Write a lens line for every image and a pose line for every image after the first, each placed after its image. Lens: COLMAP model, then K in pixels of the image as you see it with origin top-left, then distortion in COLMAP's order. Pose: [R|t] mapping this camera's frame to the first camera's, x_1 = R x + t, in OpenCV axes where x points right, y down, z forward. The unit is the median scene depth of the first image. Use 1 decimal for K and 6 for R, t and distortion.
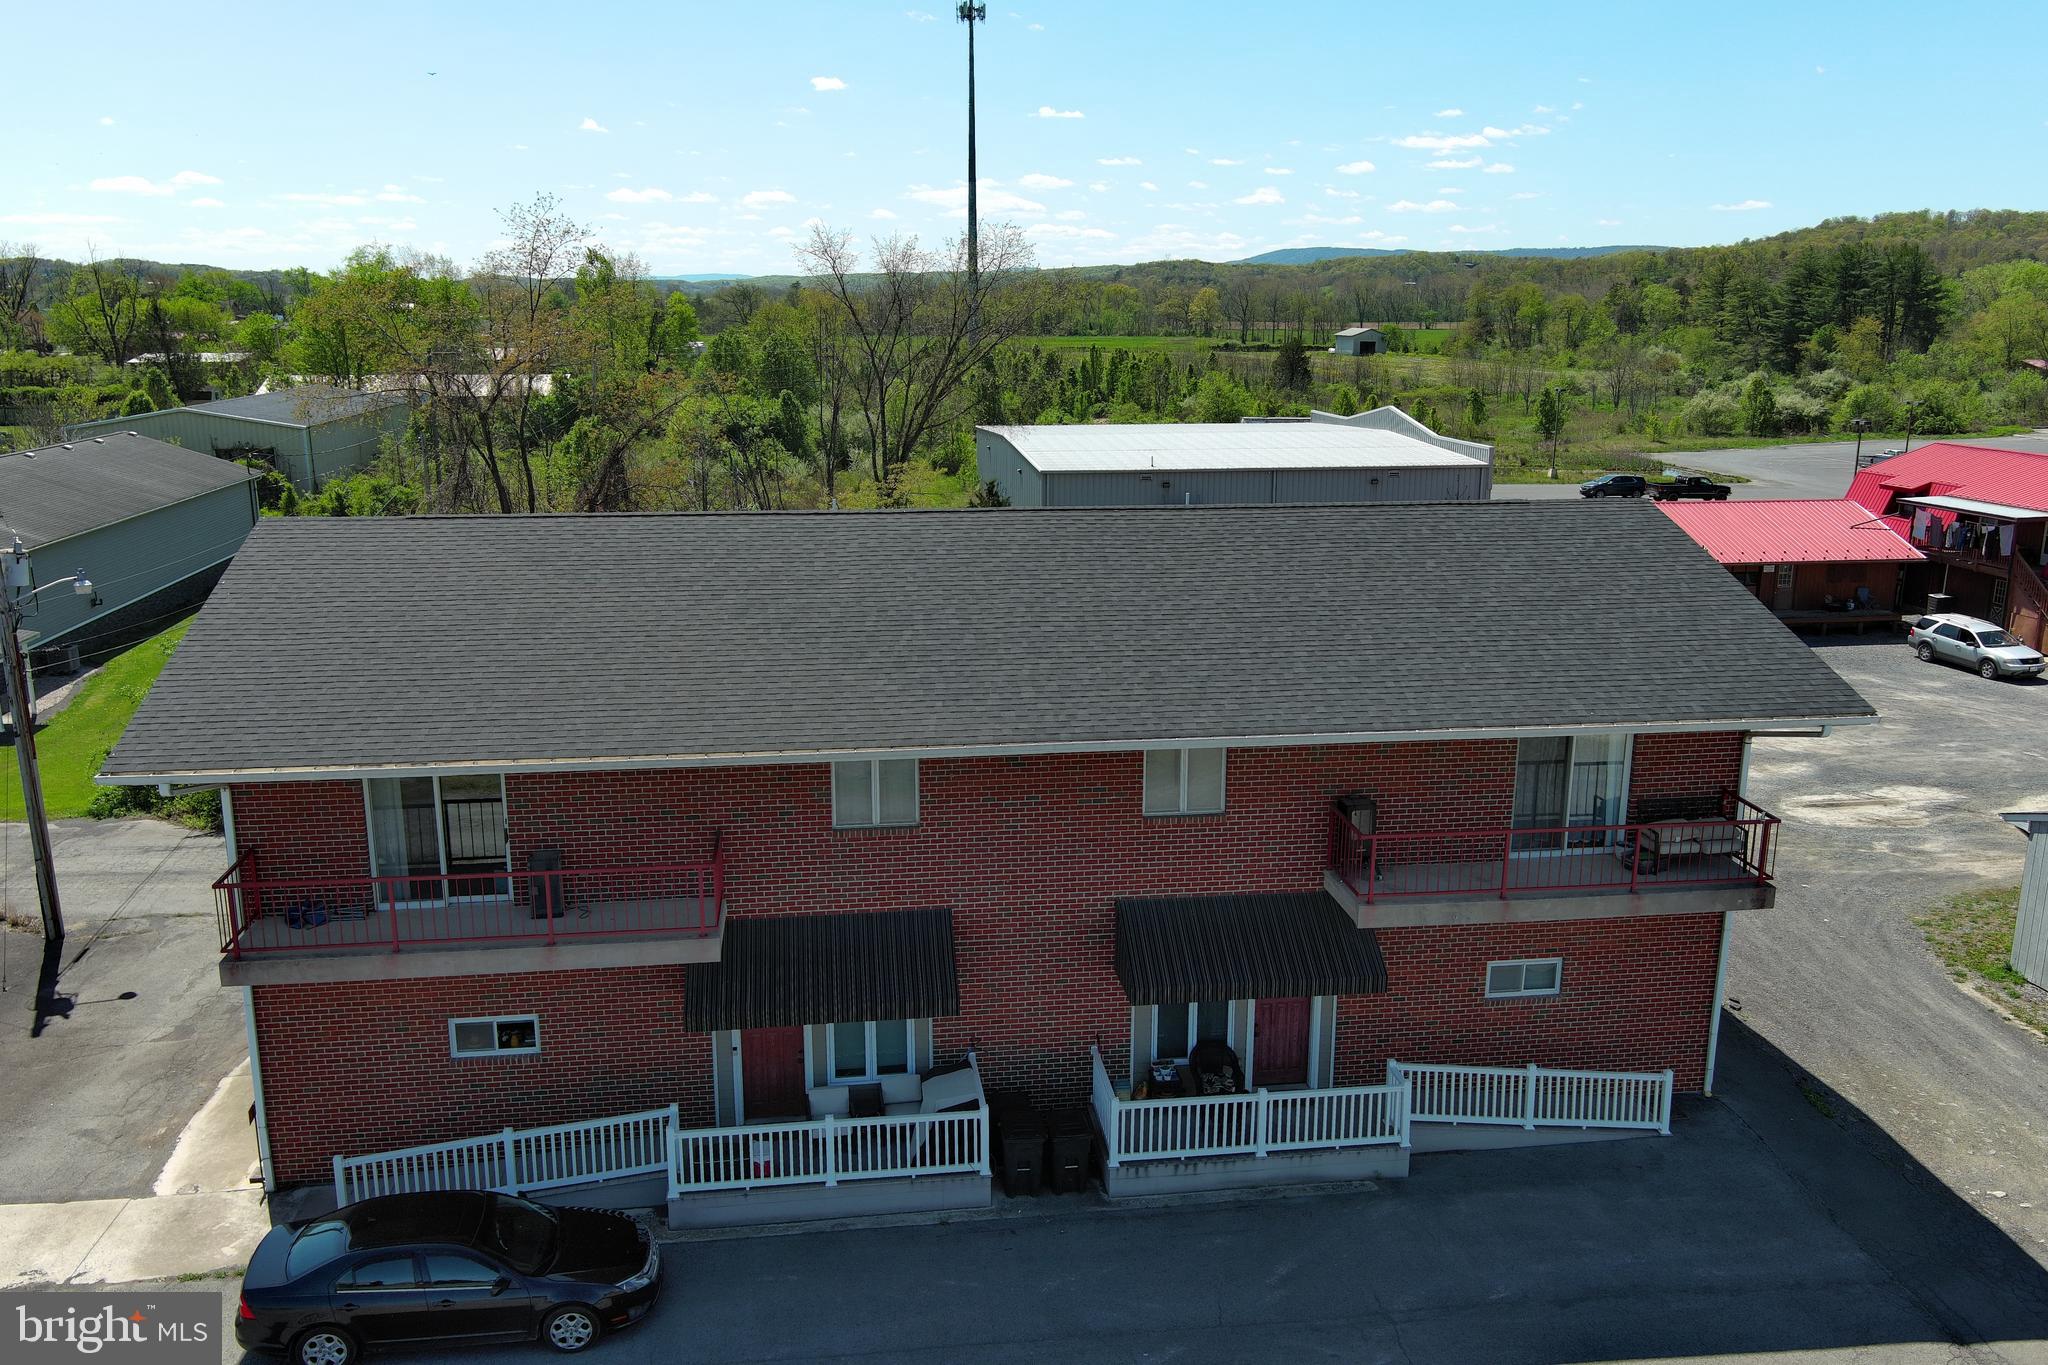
lens RADIAL K [[1587.1, 0, 1024.9], [0, 1587.1, 686.6], [0, 0, 1]] dist [0.000717, -0.002710]
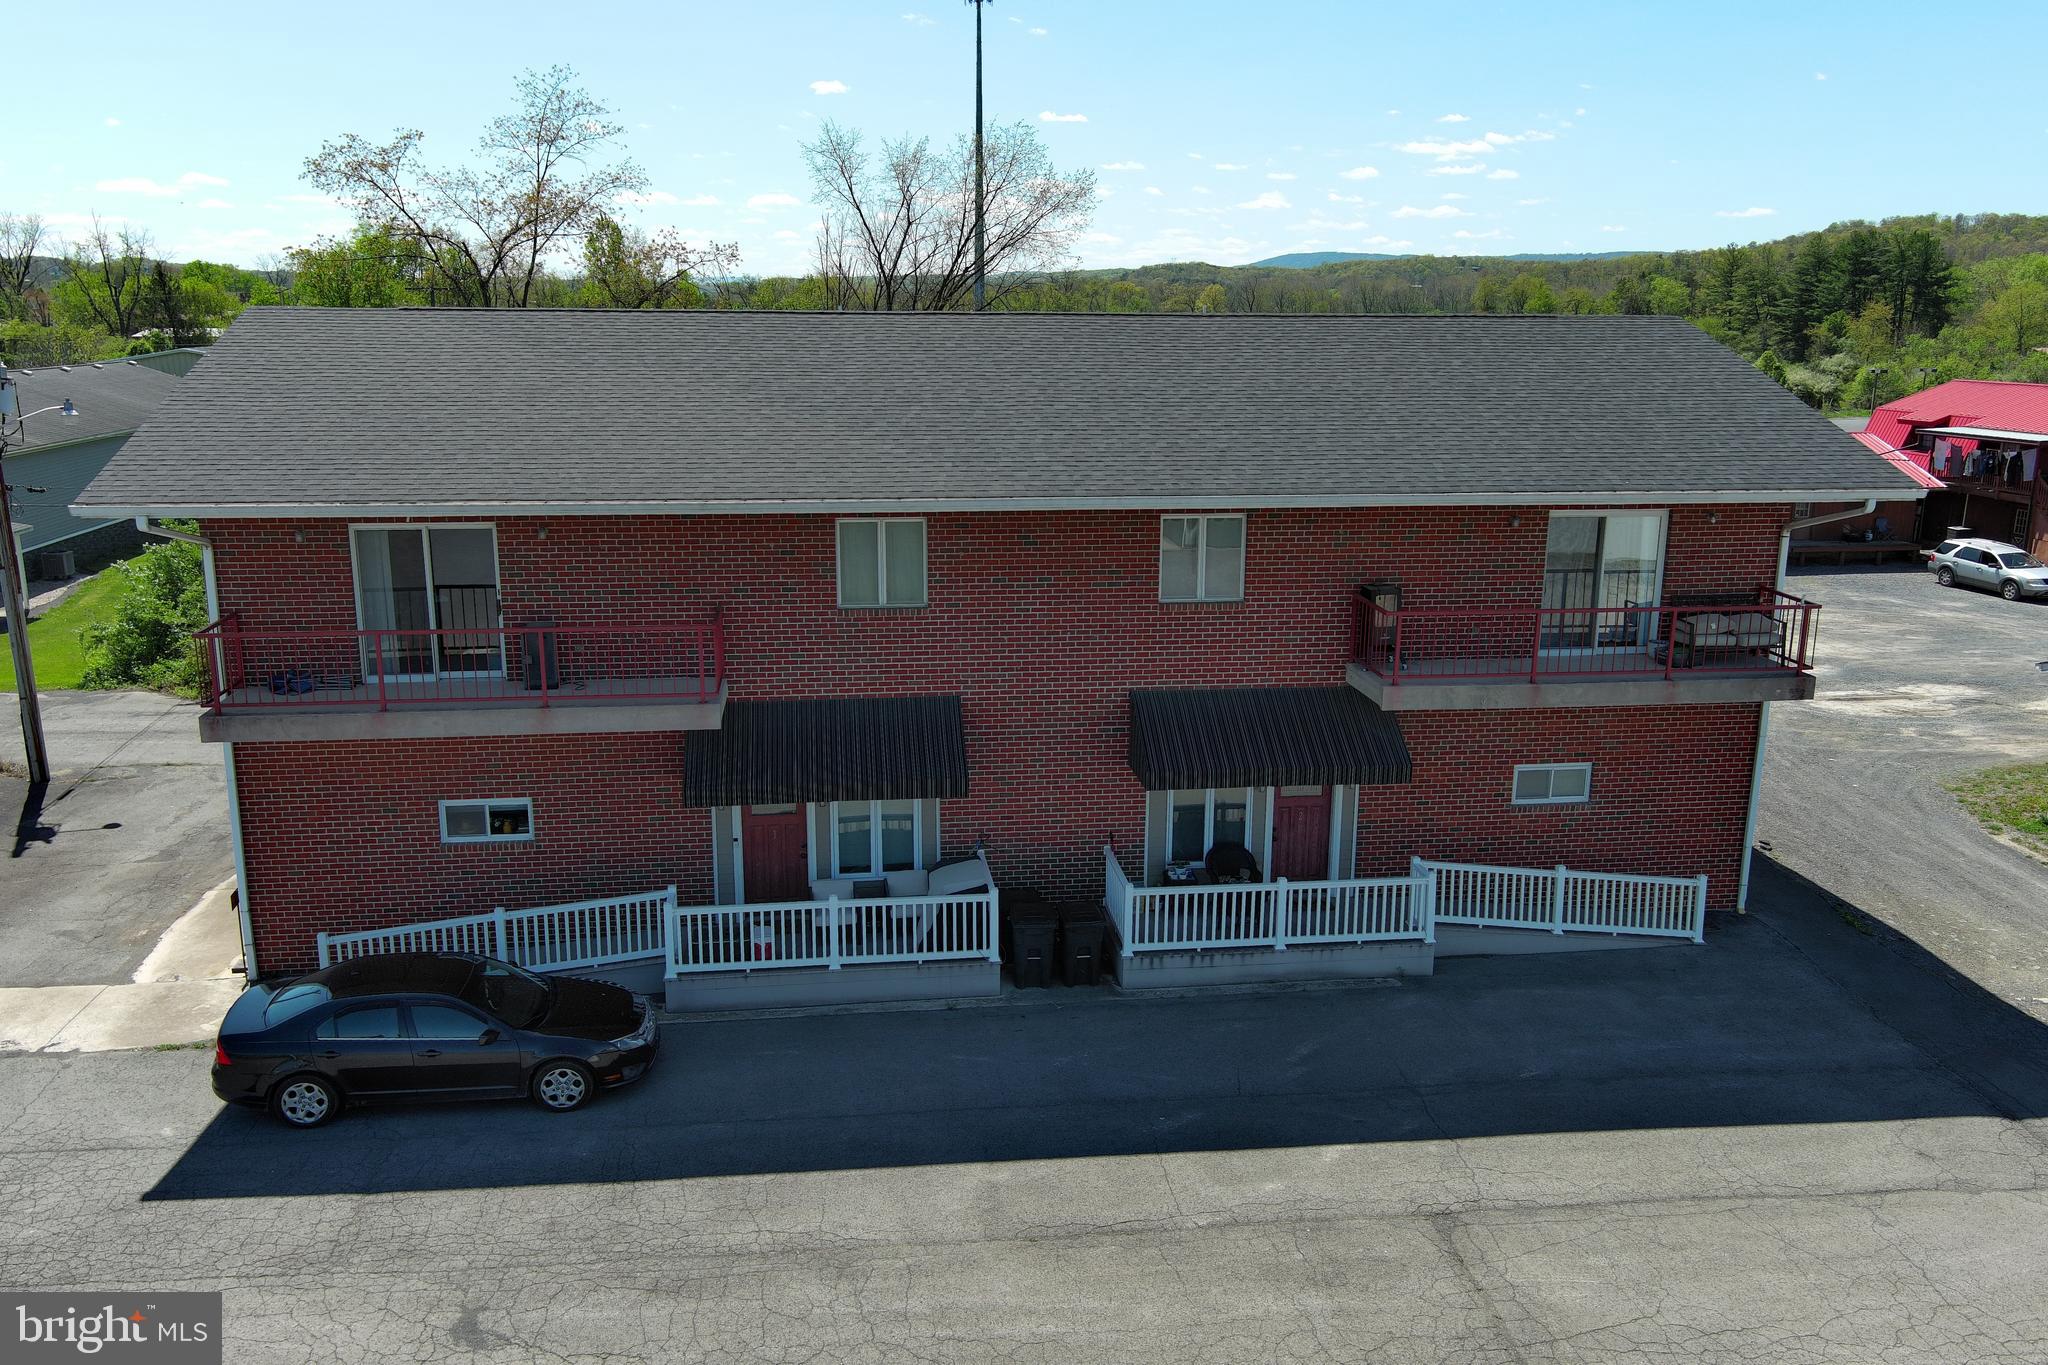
lens RADIAL K [[1587.1, 0, 1023.4], [0, 1587.1, 688.9], [0, 0, 1]] dist [0.000717, -0.002710]
pose [[0.999985, 0.004577, -0.003102, -0.004715], [-0.004580, 0.999989, -0.001140, 0.133764], [0.003097, 0.001154, 0.999995, 0.034305]]
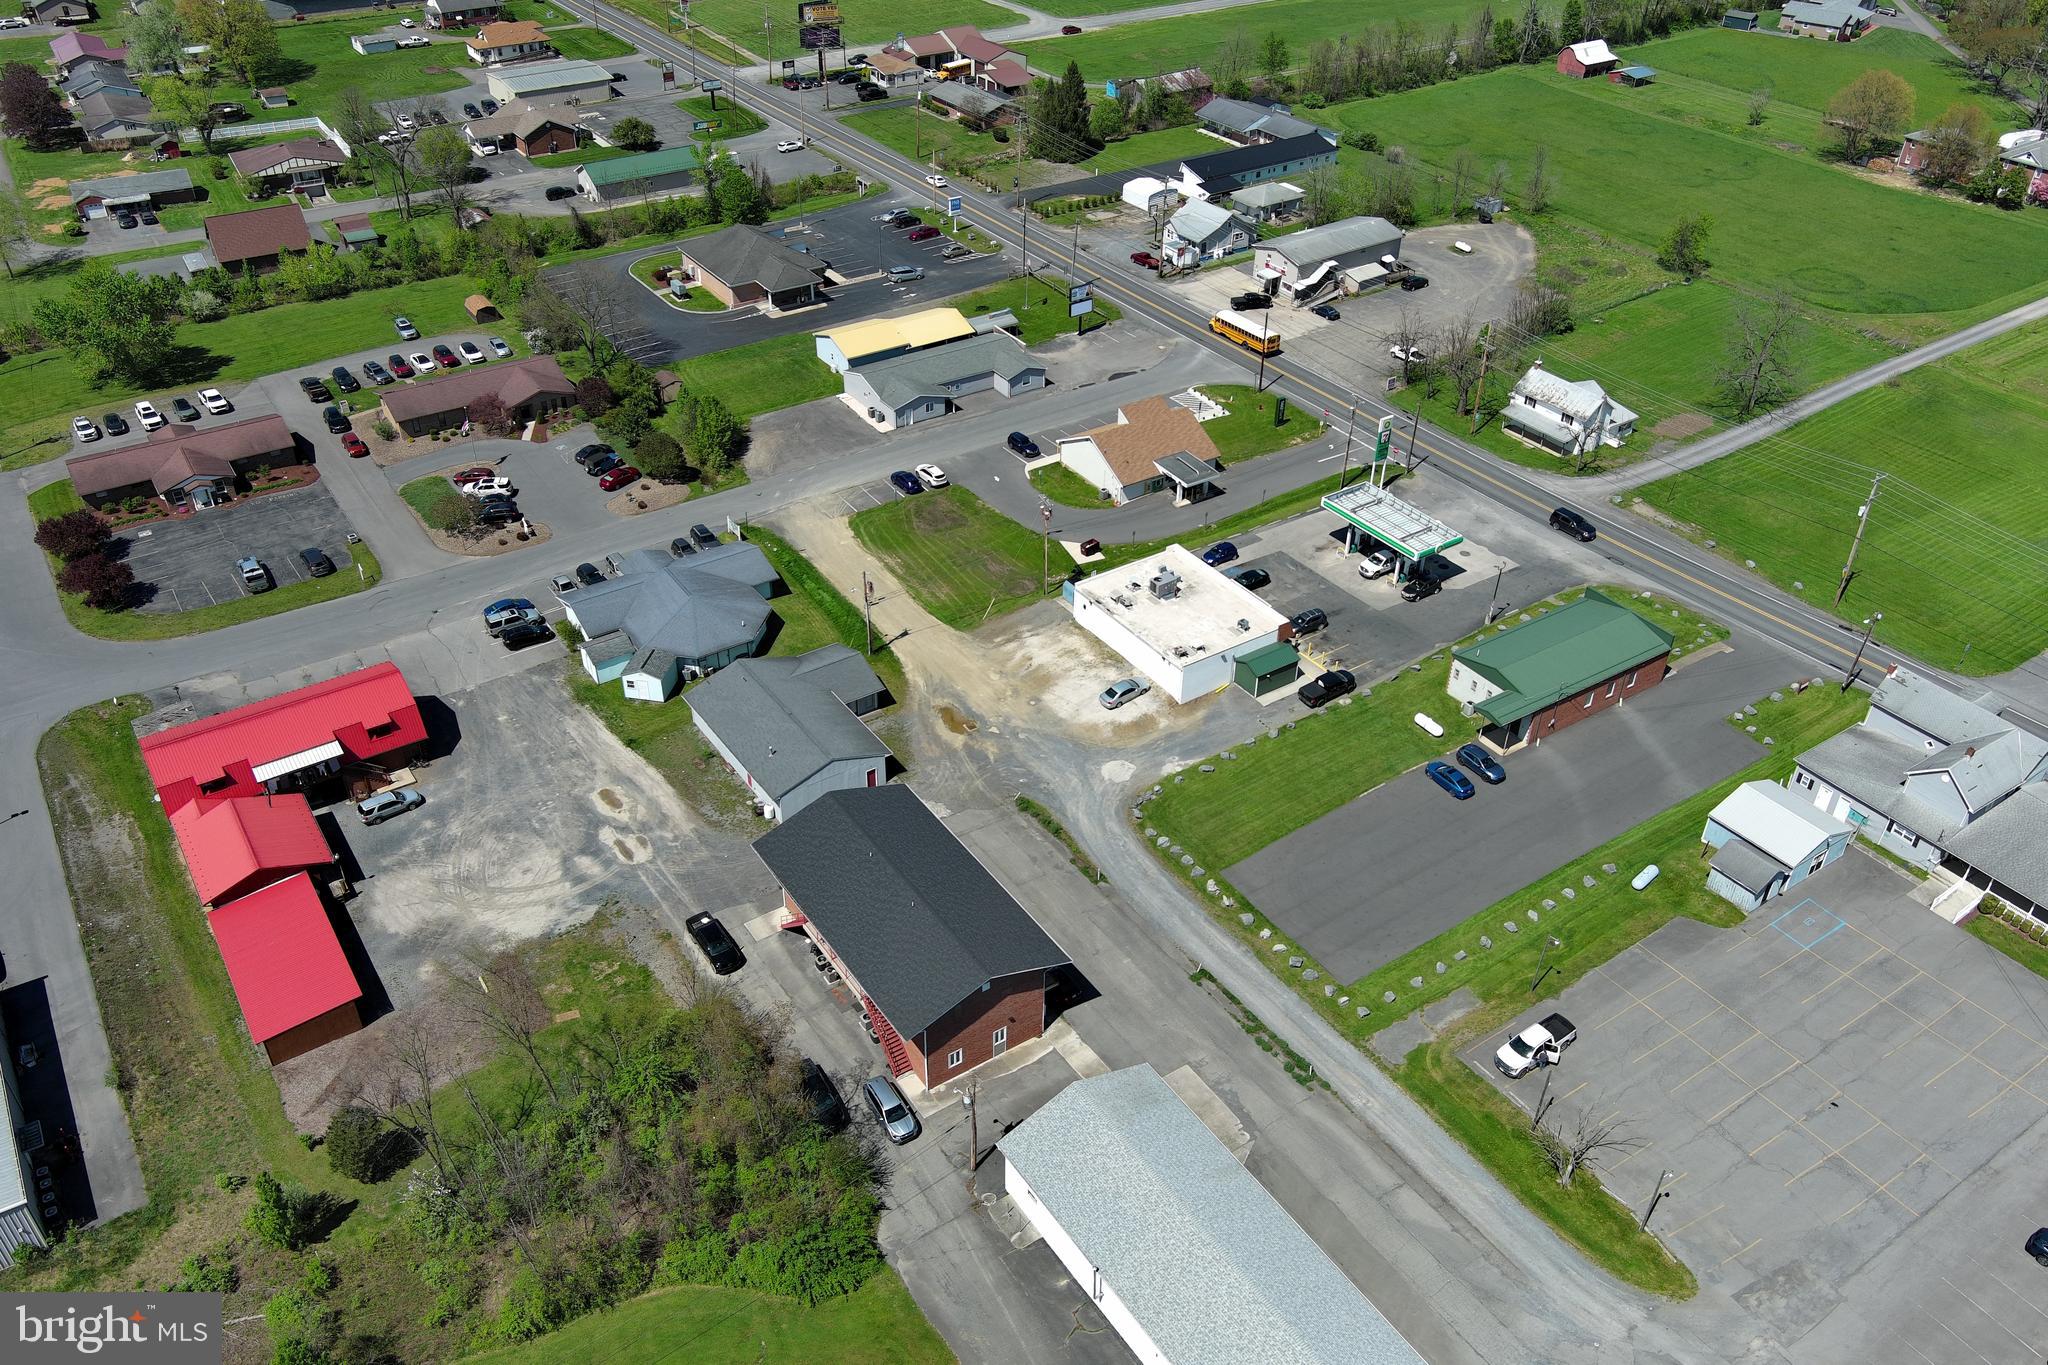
lens RADIAL K [[1587.1, 0, 1029.0], [0, 1587.1, 684.1], [0, 0, 1]] dist [0.000717, -0.002710]
pose [[-0.440065, -0.524967, 0.728528, -3.394542], [0.196864, 0.735170, 0.648668, -3.611736], [-0.876121, 0.428877, -0.220176, 1.601200]]
